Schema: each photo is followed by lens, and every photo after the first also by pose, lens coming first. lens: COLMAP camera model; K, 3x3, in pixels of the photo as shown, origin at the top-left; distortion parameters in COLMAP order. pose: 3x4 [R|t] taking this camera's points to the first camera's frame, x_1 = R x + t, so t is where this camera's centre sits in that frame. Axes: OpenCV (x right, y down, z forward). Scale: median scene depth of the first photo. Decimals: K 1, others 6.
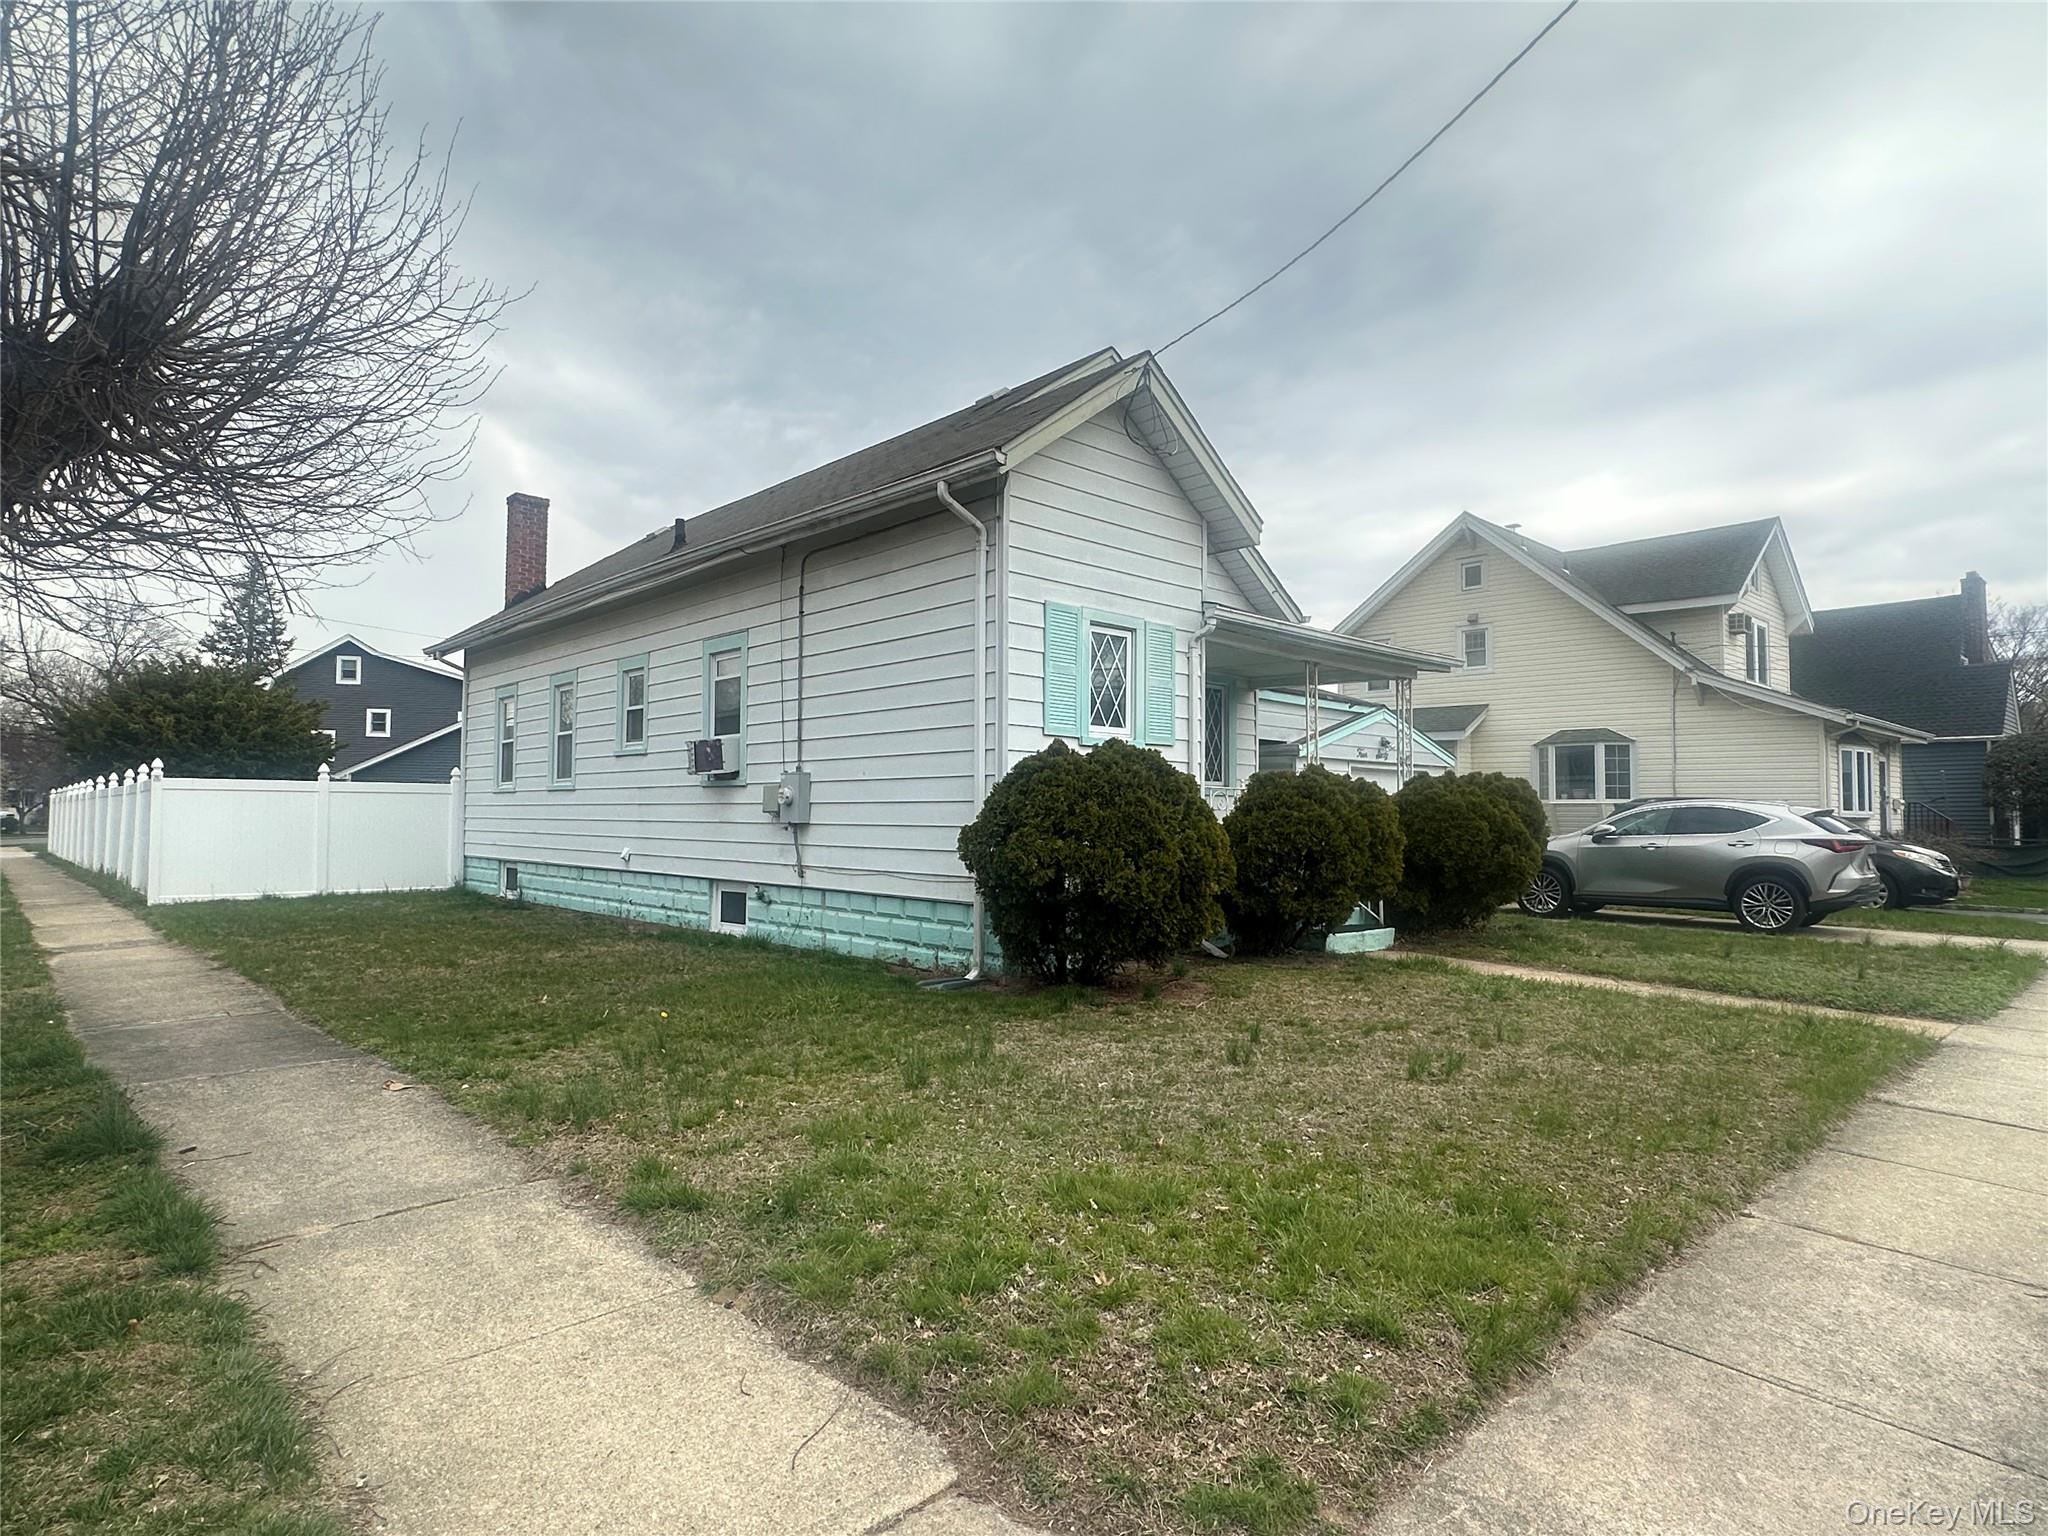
lens RADIAL K [[1103.3, 0, 1024.9], [0, 1103.3, 765.8], [0, 0, 1]] dist [0.002083, -0.000813]
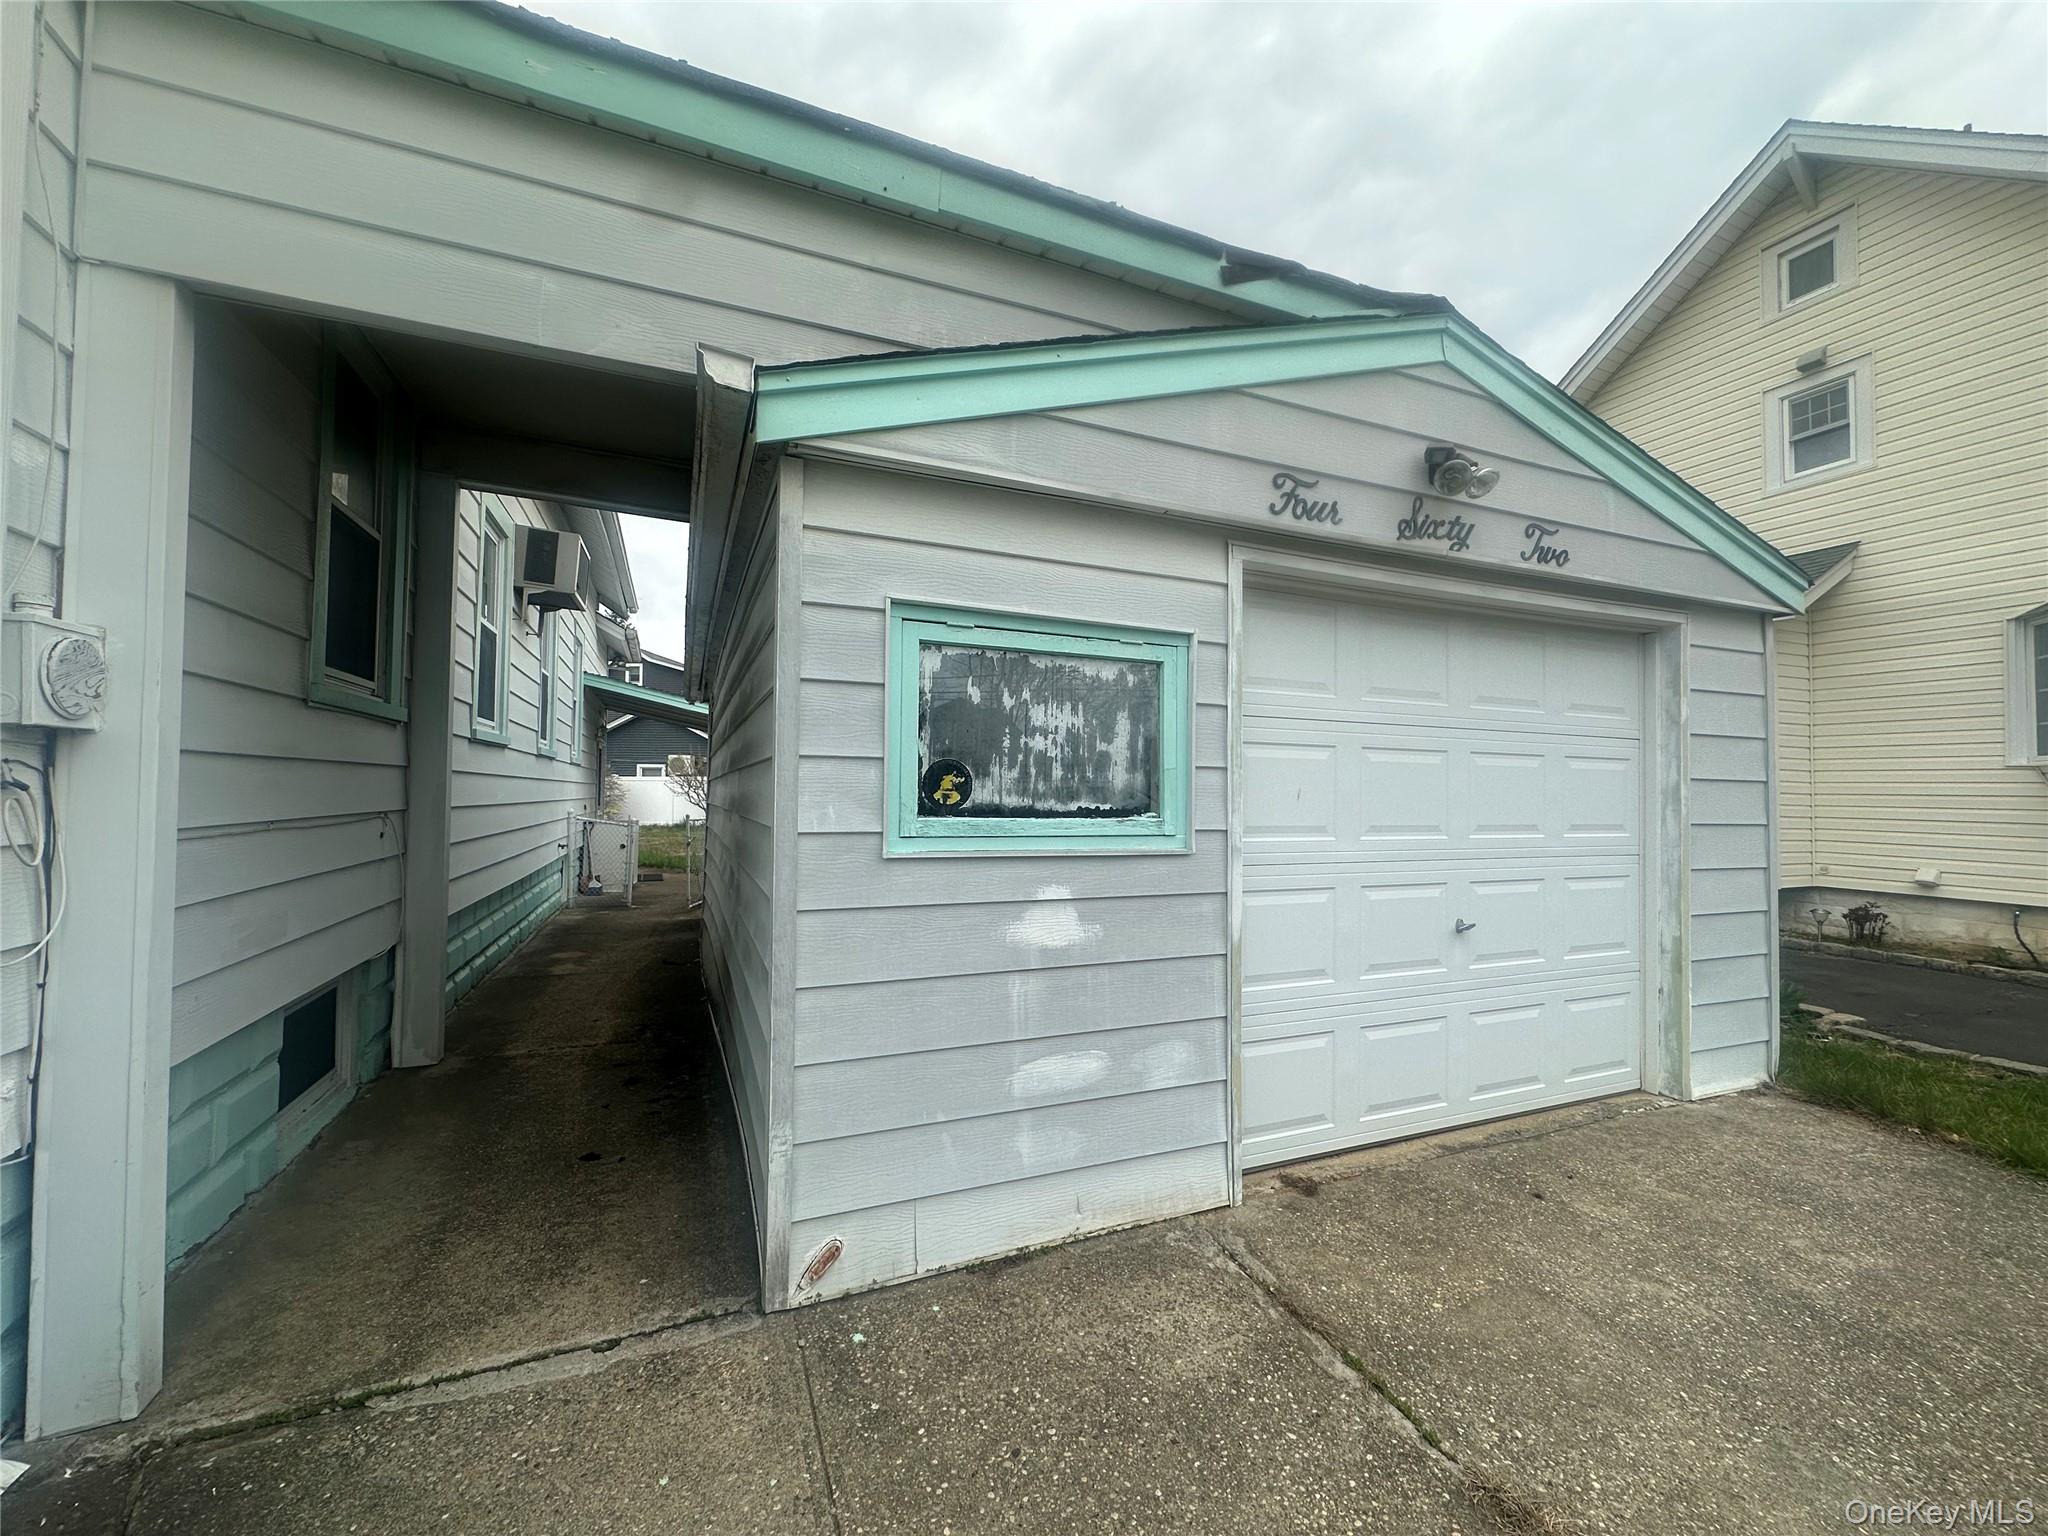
lens RADIAL K [[818.7, 0, 1027.5], [0, 818.7, 771.2], [0, 0, 1]] dist [-0.001943, -0.000201]
pose [[0.942971, -0.007783, -0.332783, 0.216320], [0.011380, 0.999896, 0.008861, 0.028108], [0.332680, -0.012143, 0.942962, 0.585044]]
